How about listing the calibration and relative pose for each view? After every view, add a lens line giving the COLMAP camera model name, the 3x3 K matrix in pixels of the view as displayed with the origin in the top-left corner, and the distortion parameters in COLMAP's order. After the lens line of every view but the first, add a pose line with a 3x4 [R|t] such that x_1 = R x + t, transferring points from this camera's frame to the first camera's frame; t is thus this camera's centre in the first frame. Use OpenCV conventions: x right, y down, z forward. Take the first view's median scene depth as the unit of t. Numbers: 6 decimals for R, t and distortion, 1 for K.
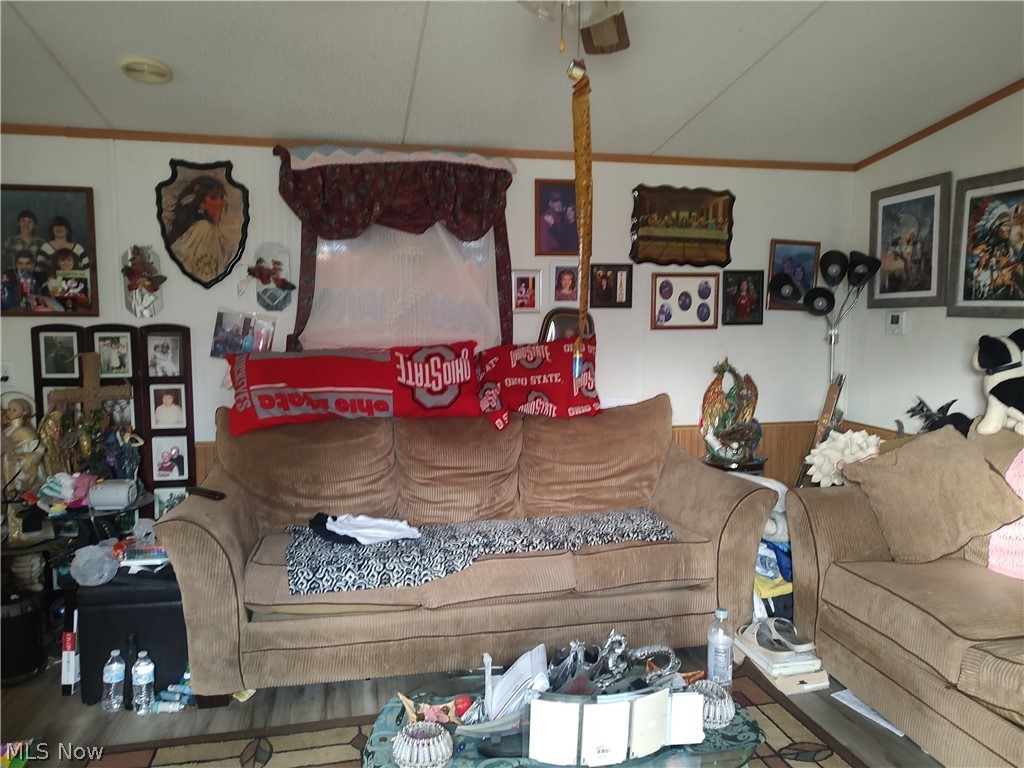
lens RADIAL K [[736.9, 0, 512.0], [0, 736.9, 384.0], [0, 0, 1]] dist [0.001208, 0.001704]
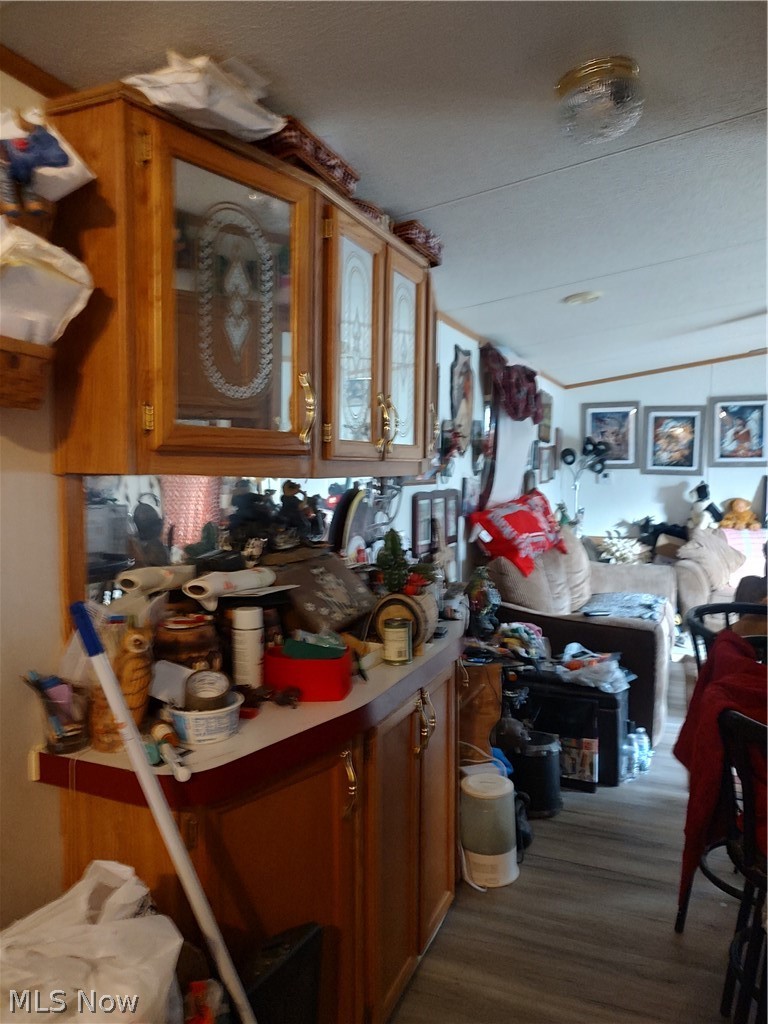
lens RADIAL K [[738.8, 0, 378.7], [0, 738.8, 505.6], [0, 0, 1]] dist [0.076961, -0.096191]
pose [[0.572671, -0.047119, 0.818430, -1.362714], [0.068895, 0.997581, 0.009226, -0.070441], [-0.816885, 0.051102, 0.574533, 0.412269]]
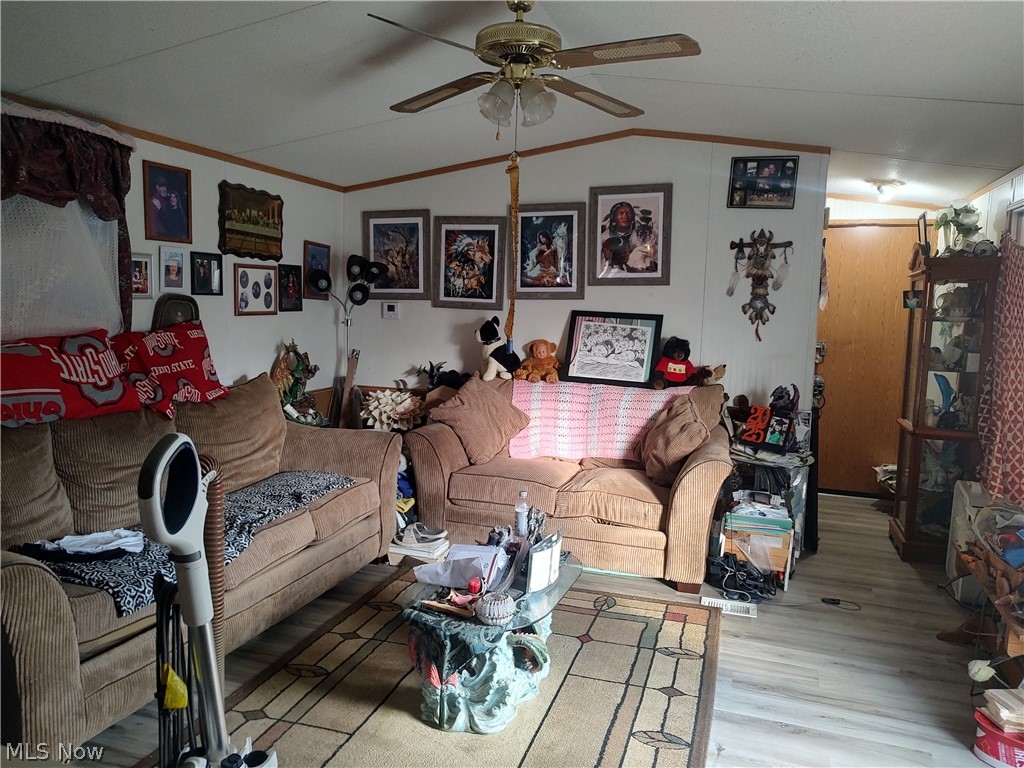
lens RADIAL K [[738.8, 0, 512.0], [0, 738.8, 384.0], [0, 0, 1]] dist [0.076961, -0.096191]
pose [[0.510398, -0.083365, 0.855888, -0.591033], [0.056625, 0.996388, 0.063282, -0.020878], [-0.858072, 0.016166, 0.513275, 0.089617]]
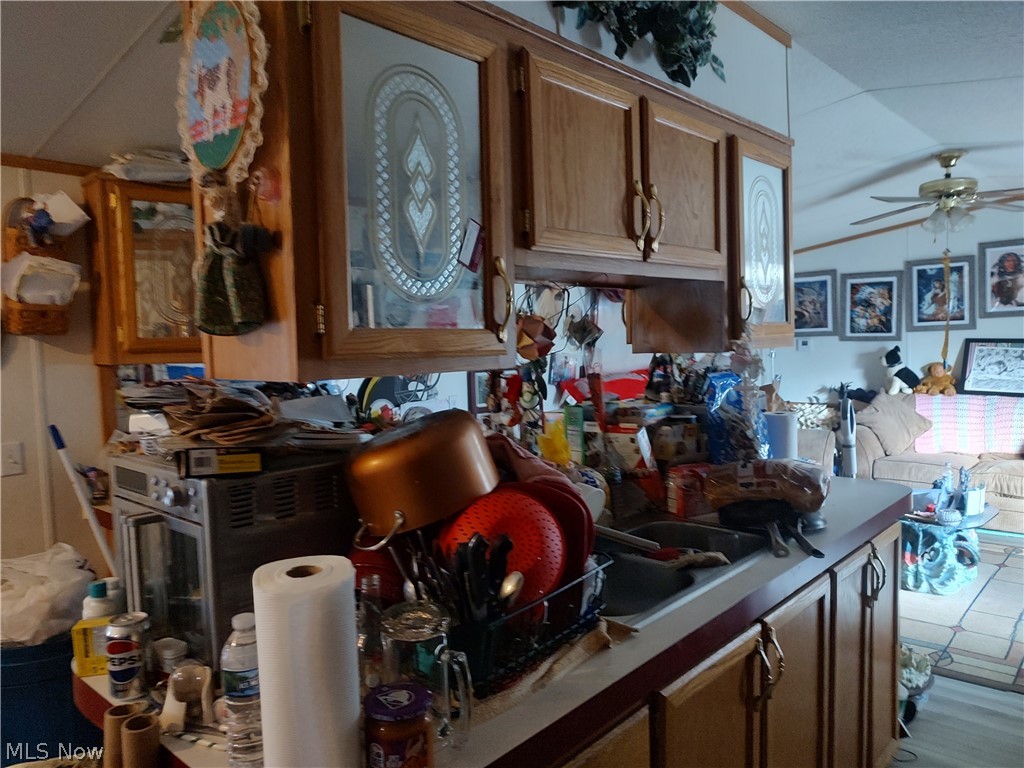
lens RADIAL K [[738.8, 0, 512.0], [0, 738.8, 384.0], [0, 0, 1]] dist [0.076961, -0.096191]
pose [[0.808890, -0.063778, 0.584491, -1.240488], [0.085785, 0.996263, -0.010011, -0.030577], [-0.581668, 0.058239, 0.811339, -0.107701]]
